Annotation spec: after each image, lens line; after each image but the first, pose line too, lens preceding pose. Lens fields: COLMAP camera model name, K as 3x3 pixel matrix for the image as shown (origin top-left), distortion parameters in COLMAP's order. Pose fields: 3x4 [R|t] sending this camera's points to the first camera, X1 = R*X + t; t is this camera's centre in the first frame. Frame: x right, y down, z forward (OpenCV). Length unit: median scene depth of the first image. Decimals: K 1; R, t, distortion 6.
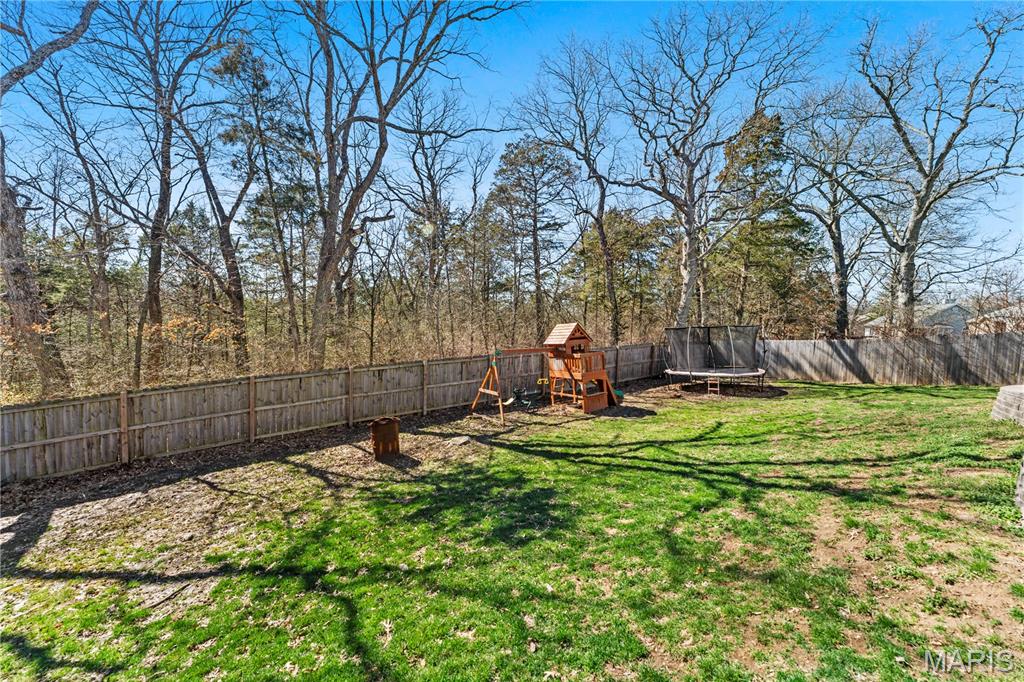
lens RADIAL K [[408.0, 0, 514.7], [0, 408.0, 338.6], [0, 0, 1]] dist [-0.002686, 0.000174]
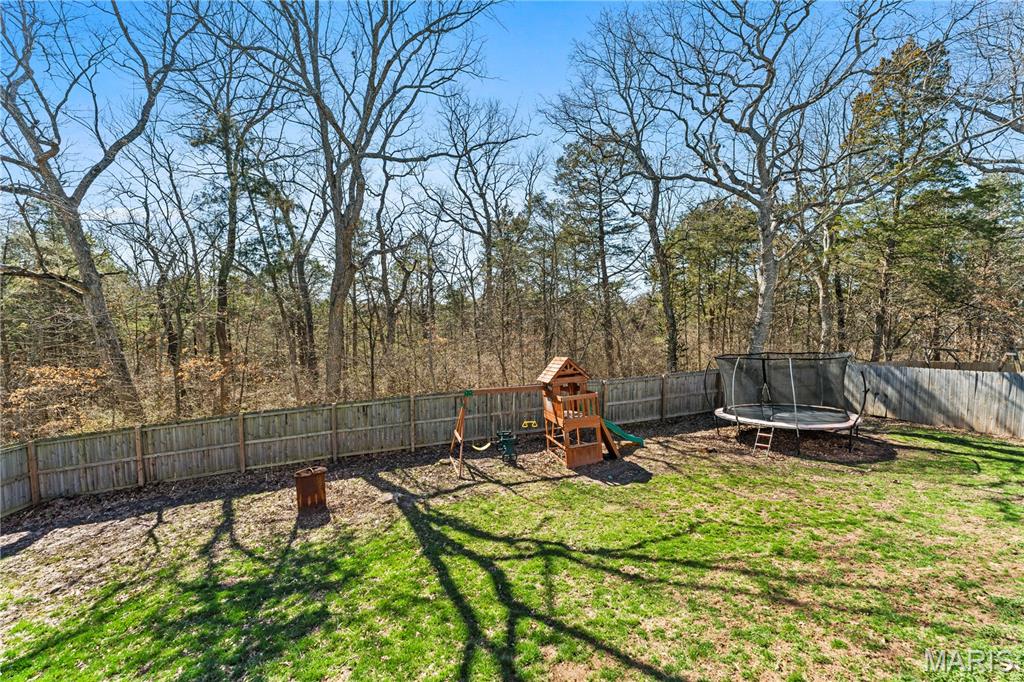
lens RADIAL K [[408.0, 0, 506.8], [0, 408.0, 339.8], [0, 0, 1]] dist [-0.002686, 0.000174]
pose [[0.943411, -0.010318, -0.331466, 0.298482], [0.010925, 0.999940, -0.000031, -0.072740], [0.331447, -0.003592, 0.943467, 0.152509]]
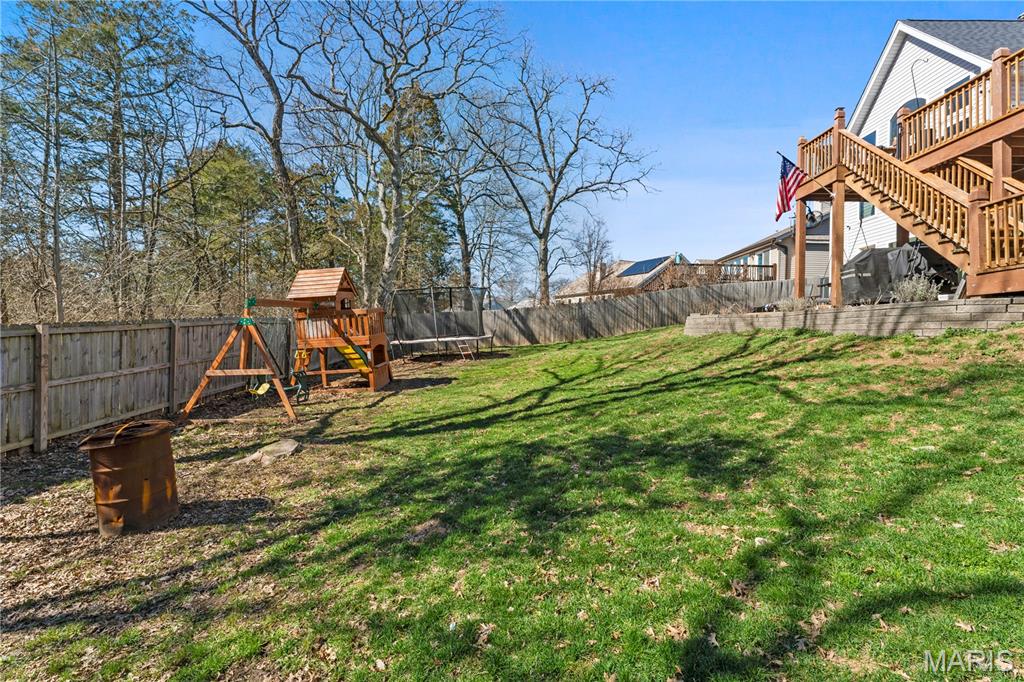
lens RADIAL K [[464.9, 0, 524.8], [0, 464.9, 331.8], [0, 0, 1]] dist [-0.002299, 0.001164]
pose [[0.584567, -0.030104, 0.810787, -0.301594], [0.041691, 0.999106, 0.007038, 0.075186], [-0.810273, 0.029689, 0.585299, 0.271613]]
